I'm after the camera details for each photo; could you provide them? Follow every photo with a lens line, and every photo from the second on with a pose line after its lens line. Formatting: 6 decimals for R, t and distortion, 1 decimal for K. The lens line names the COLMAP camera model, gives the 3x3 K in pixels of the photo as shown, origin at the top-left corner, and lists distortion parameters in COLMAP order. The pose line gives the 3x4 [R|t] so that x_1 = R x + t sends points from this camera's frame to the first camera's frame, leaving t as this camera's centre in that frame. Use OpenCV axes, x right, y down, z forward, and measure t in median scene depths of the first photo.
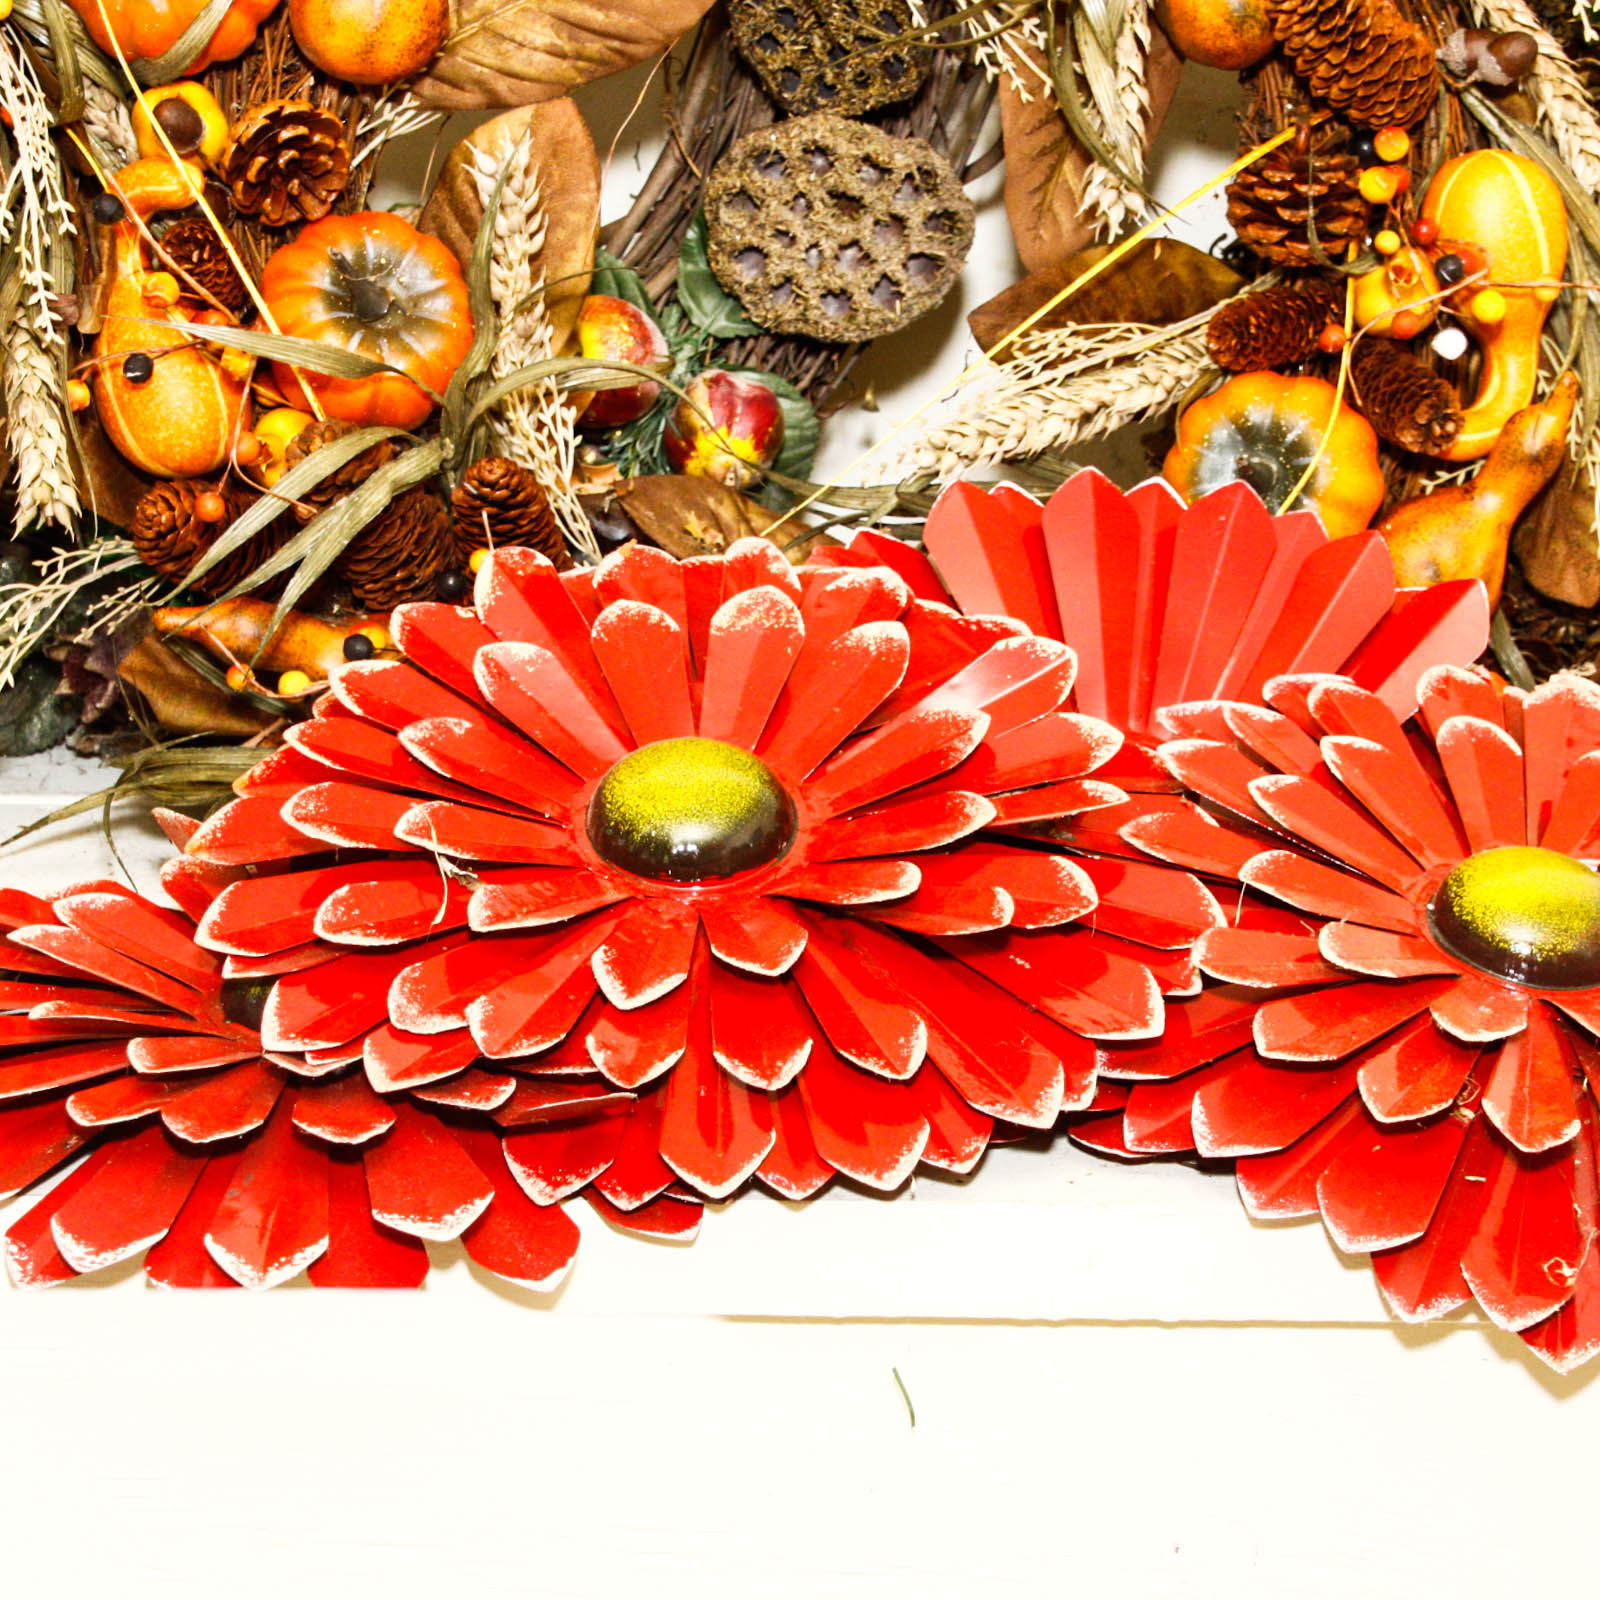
lens RADIAL K [[5834.8, 0, 893.4], [0, 5834.8, 801.4], [0, 0, 1]] dist [0.493148, 1.937007]
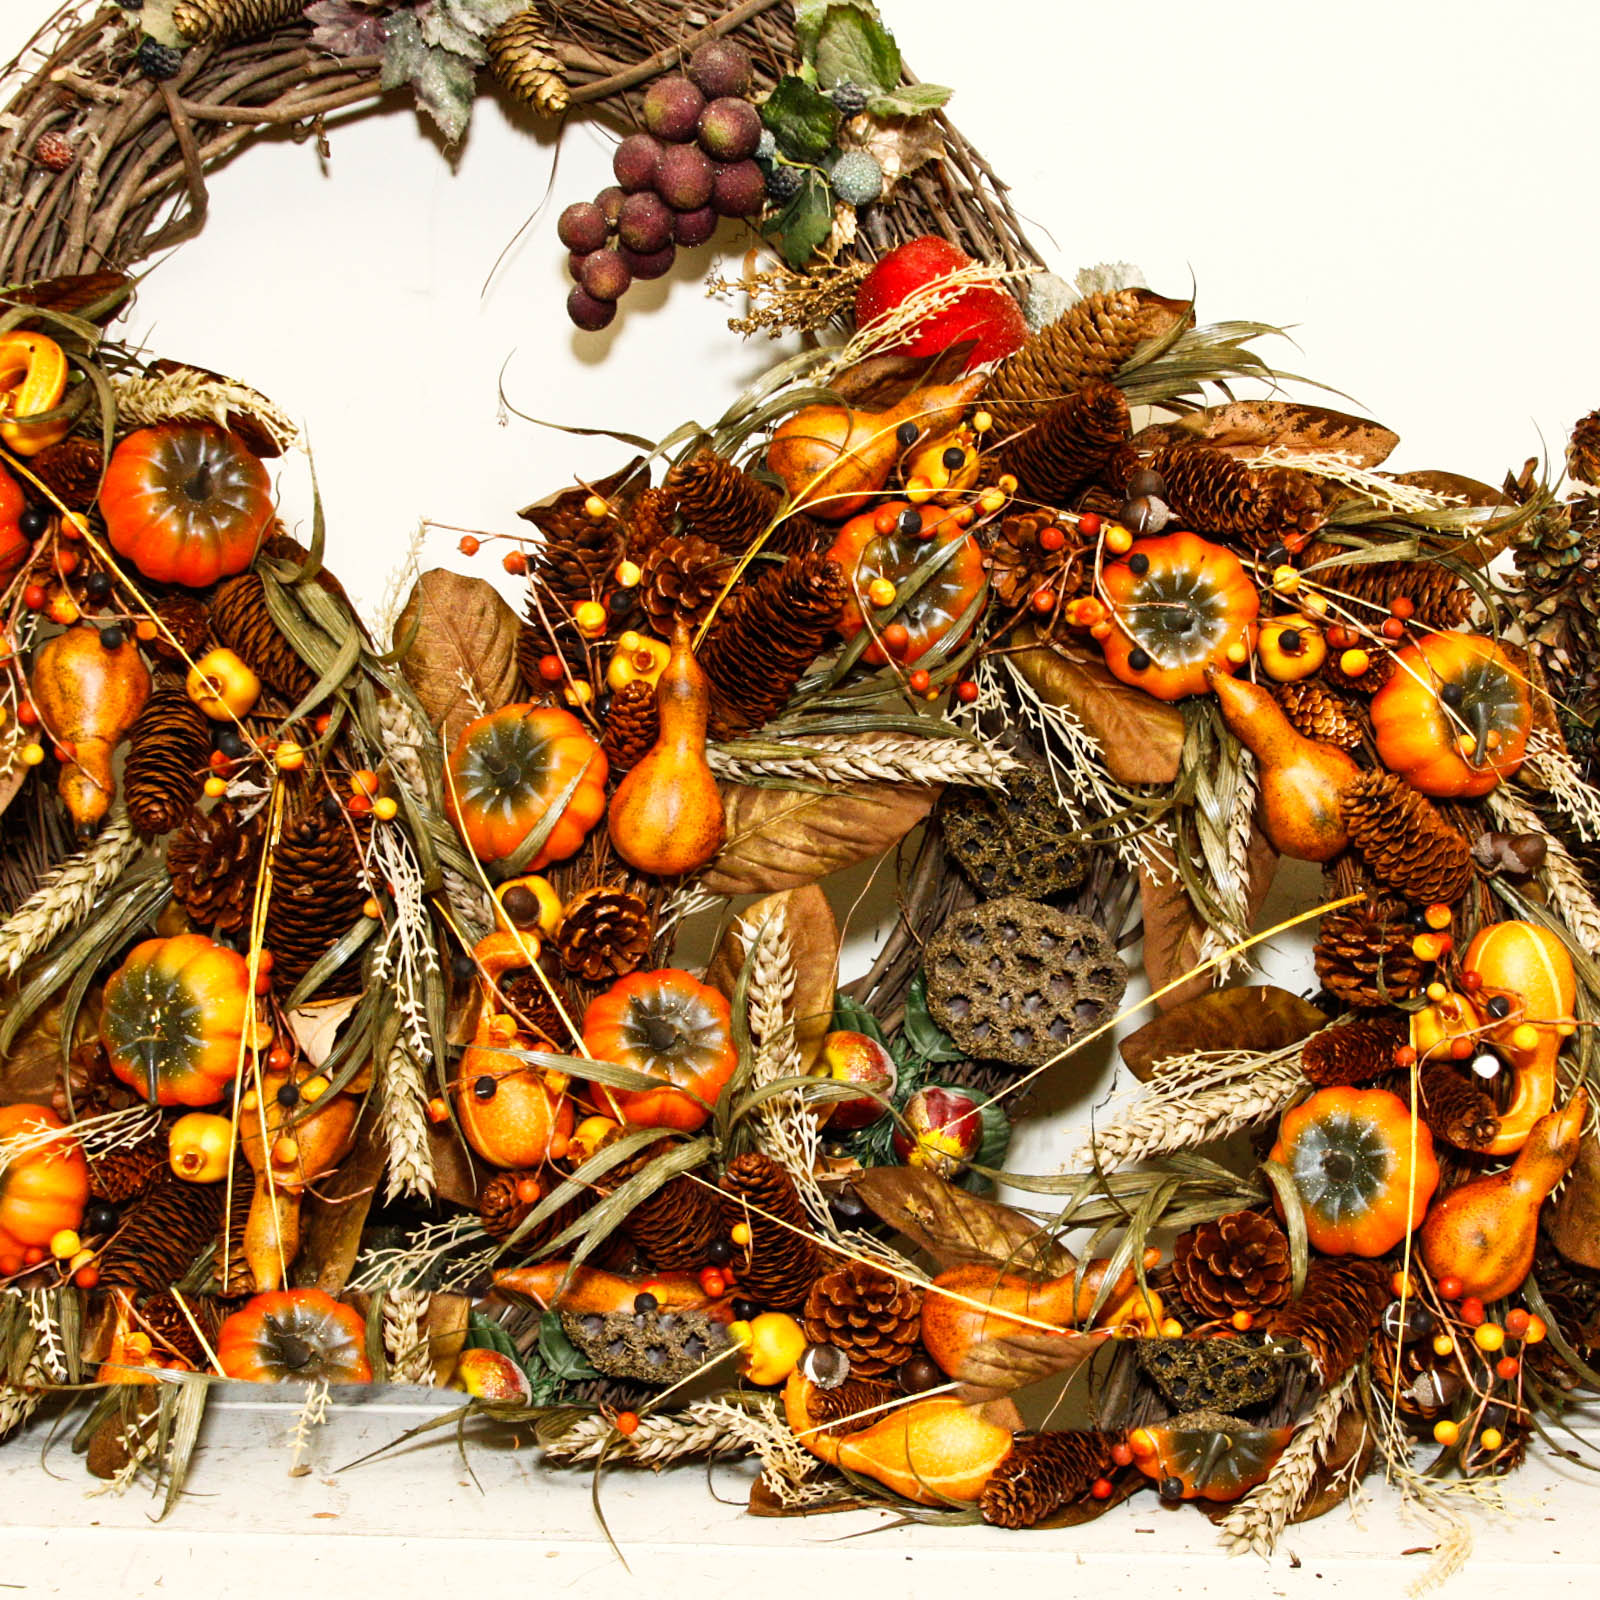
lens RADIAL K [[3333.9, 0, 800.0], [0, 3333.9, 800.0], [0, 0, 1]] dist [-0.073260, 0.010598]
pose [[0.995570, -0.008404, -0.093648, 0.012053], [-0.007107, 0.986422, -0.164076, -0.014203], [0.093755, 0.164015, 0.981992, 0.252855]]
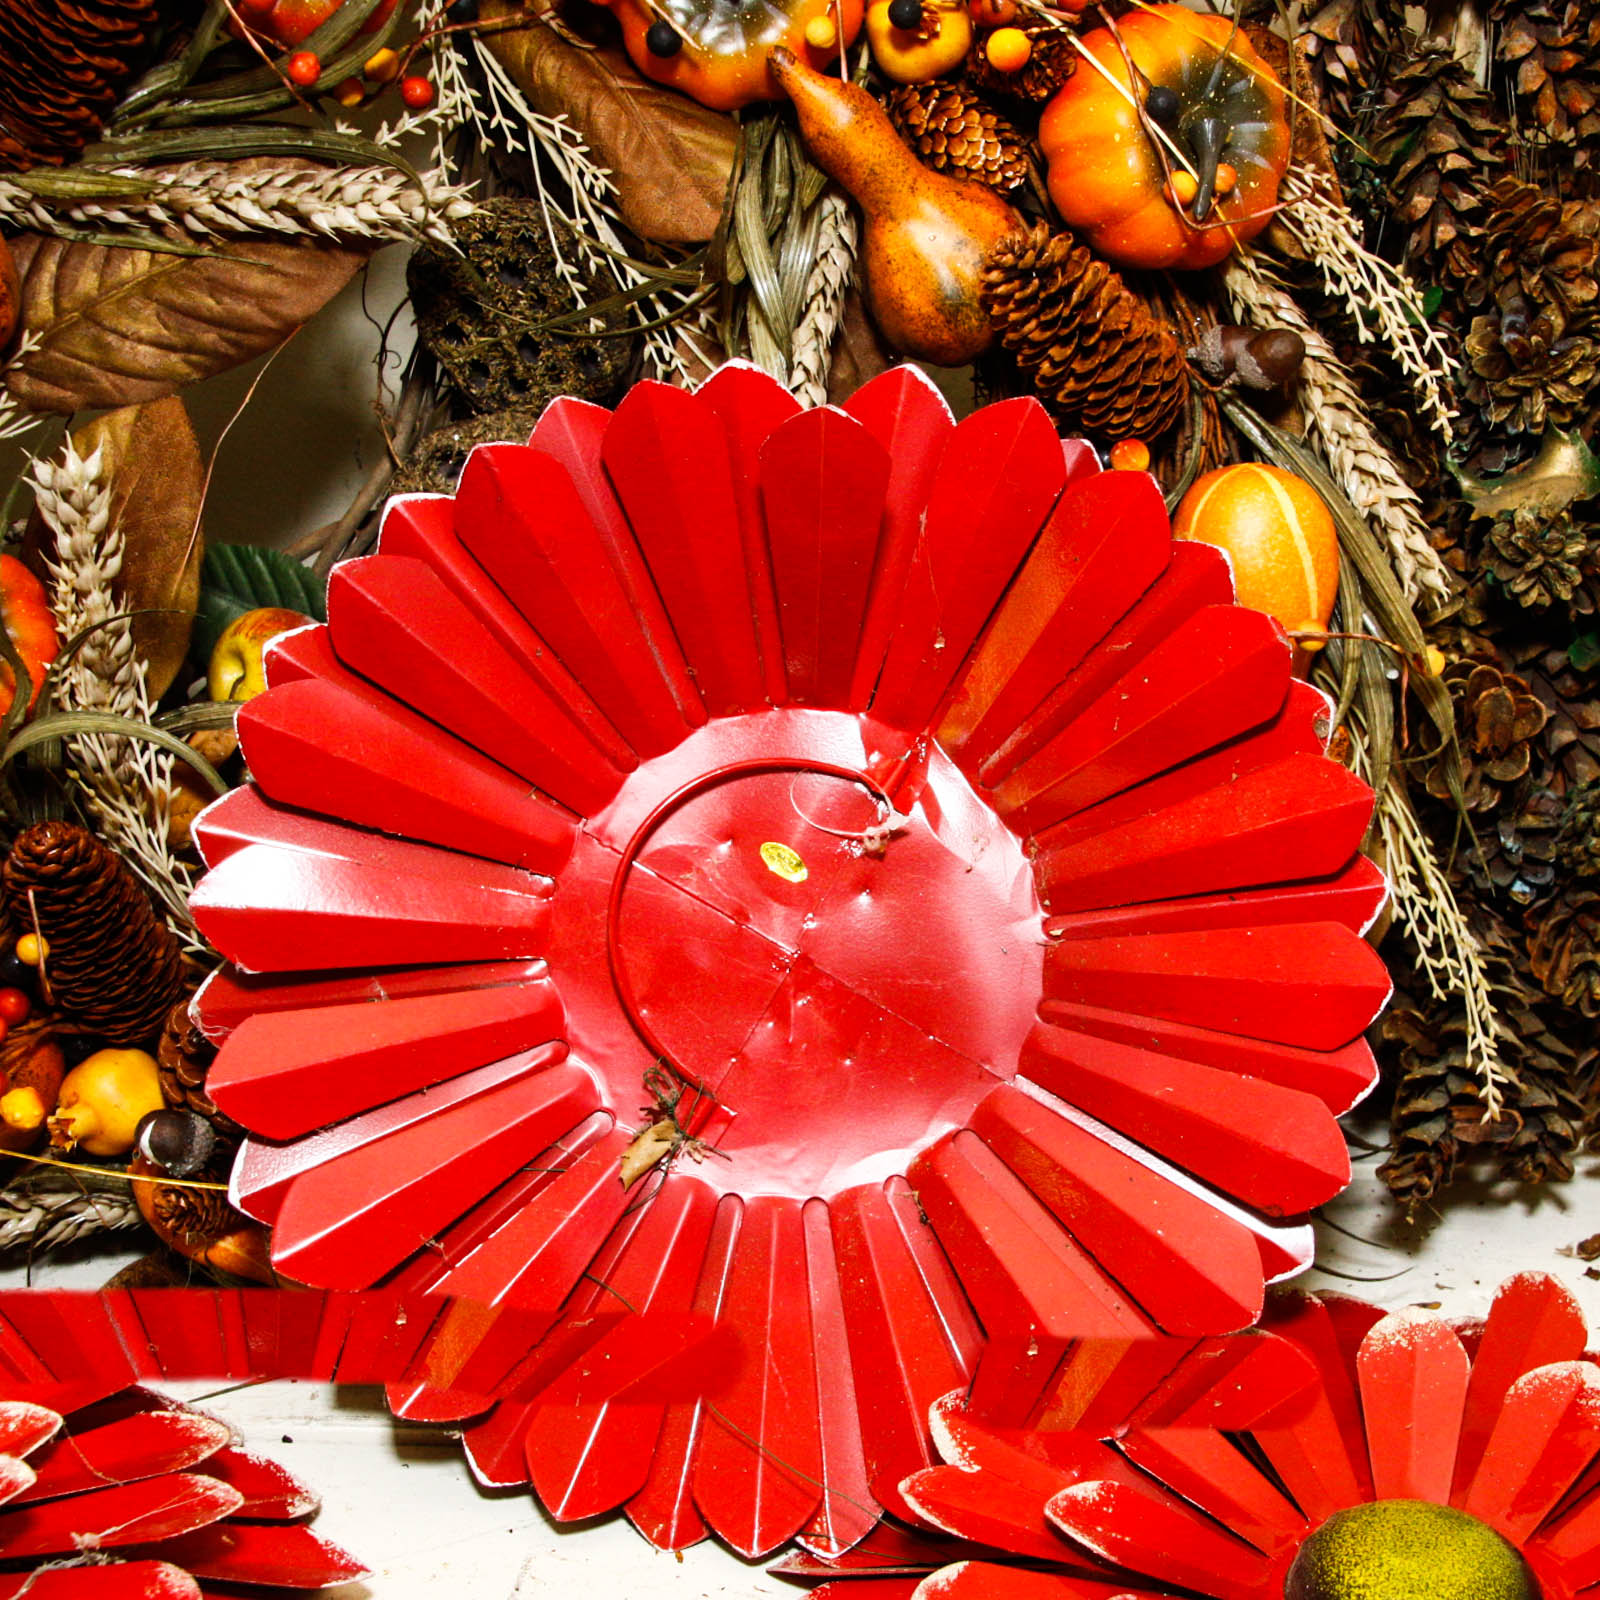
lens RADIAL K [[2641.5, 0, 920.8], [0, 2641.5, 799.5], [0, 0, 1]] dist [-0.054295, -0.073699]
pose [[0.999141, 0.013184, -0.039296, 0.069063], [-0.011631, 0.999152, 0.039490, -0.076501], [0.039784, -0.038999, 0.998447, 0.615054]]
